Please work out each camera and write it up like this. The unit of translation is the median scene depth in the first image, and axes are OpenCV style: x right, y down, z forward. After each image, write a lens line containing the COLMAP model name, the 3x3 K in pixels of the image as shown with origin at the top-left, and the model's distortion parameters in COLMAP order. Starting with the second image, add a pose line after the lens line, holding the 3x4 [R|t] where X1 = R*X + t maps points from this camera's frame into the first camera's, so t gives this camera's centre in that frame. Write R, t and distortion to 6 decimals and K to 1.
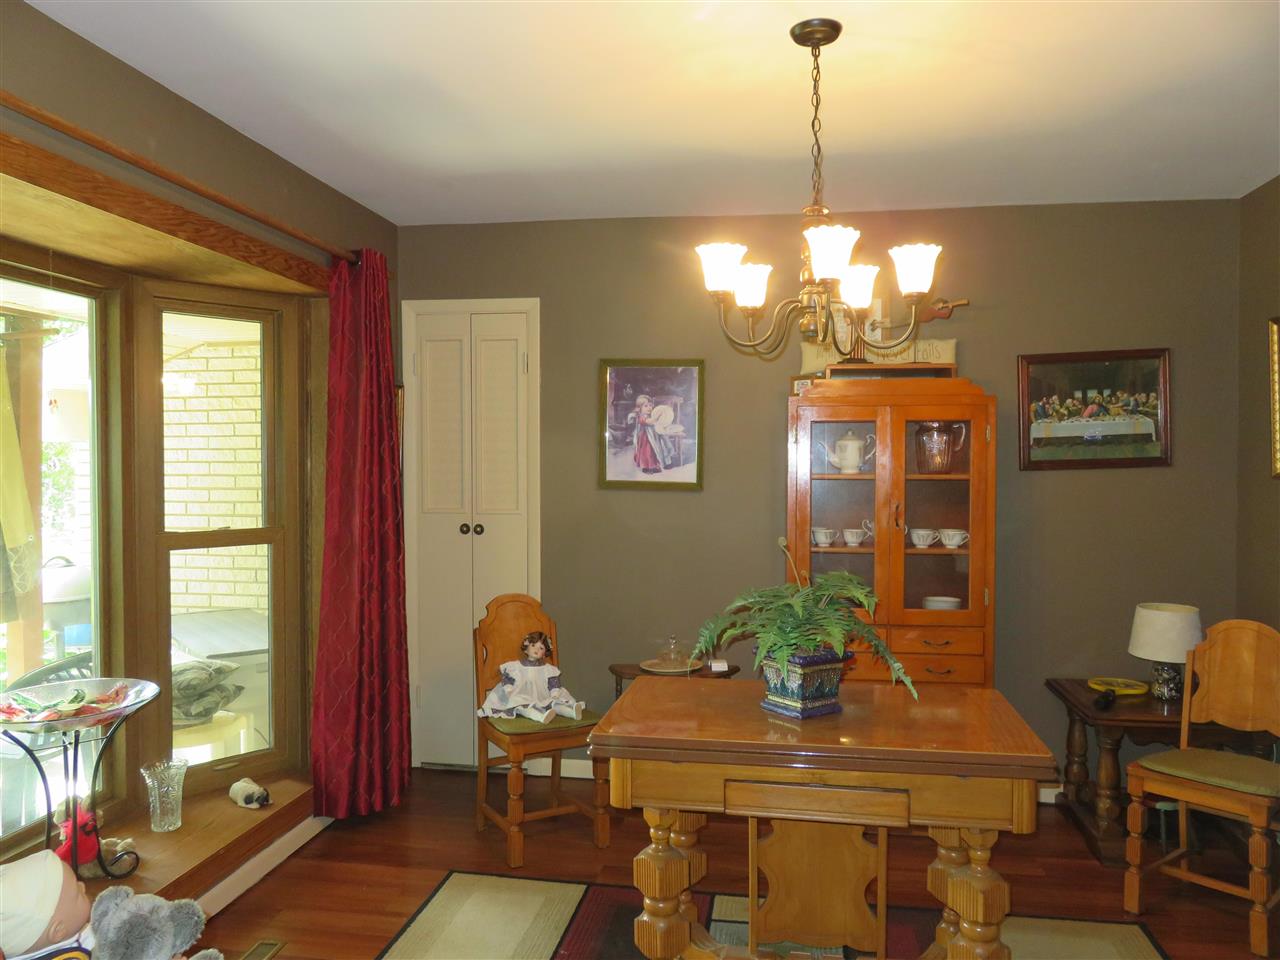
lens RADIAL K [[962.3, 0, 634.3], [0, 962.3, 482.5], [0, 0, 1]] dist [0.011395, -0.003763]
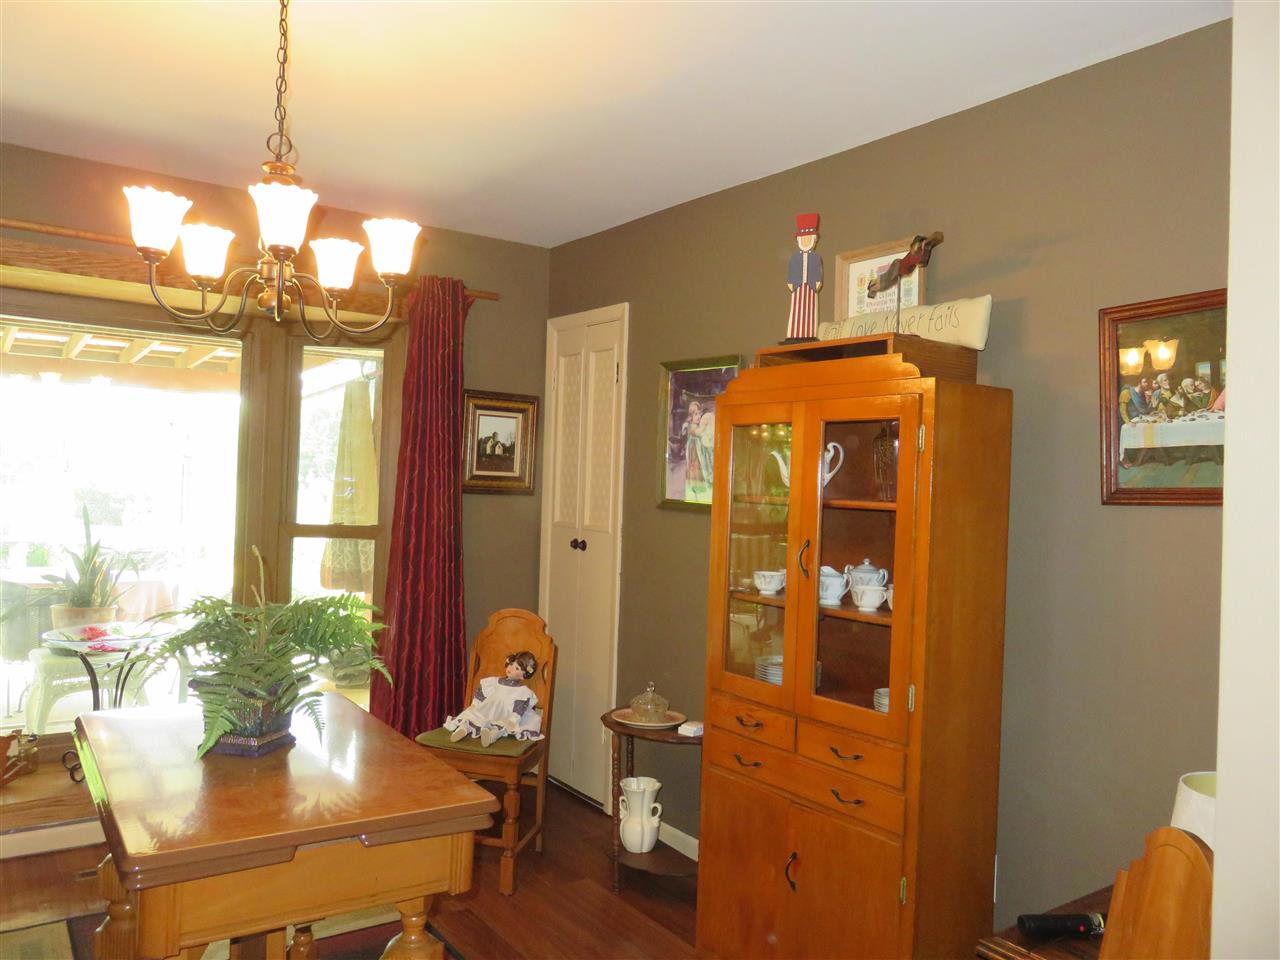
lens RADIAL K [[962.3, 0, 636.7], [0, 962.3, 472.4], [0, 0, 1]] dist [0.011395, -0.003763]
pose [[0.694166, 0.016041, -0.719637, 0.628364], [-0.051891, 0.998266, -0.027803, -0.001061], [0.717942, 0.056643, 0.693794, 0.391027]]
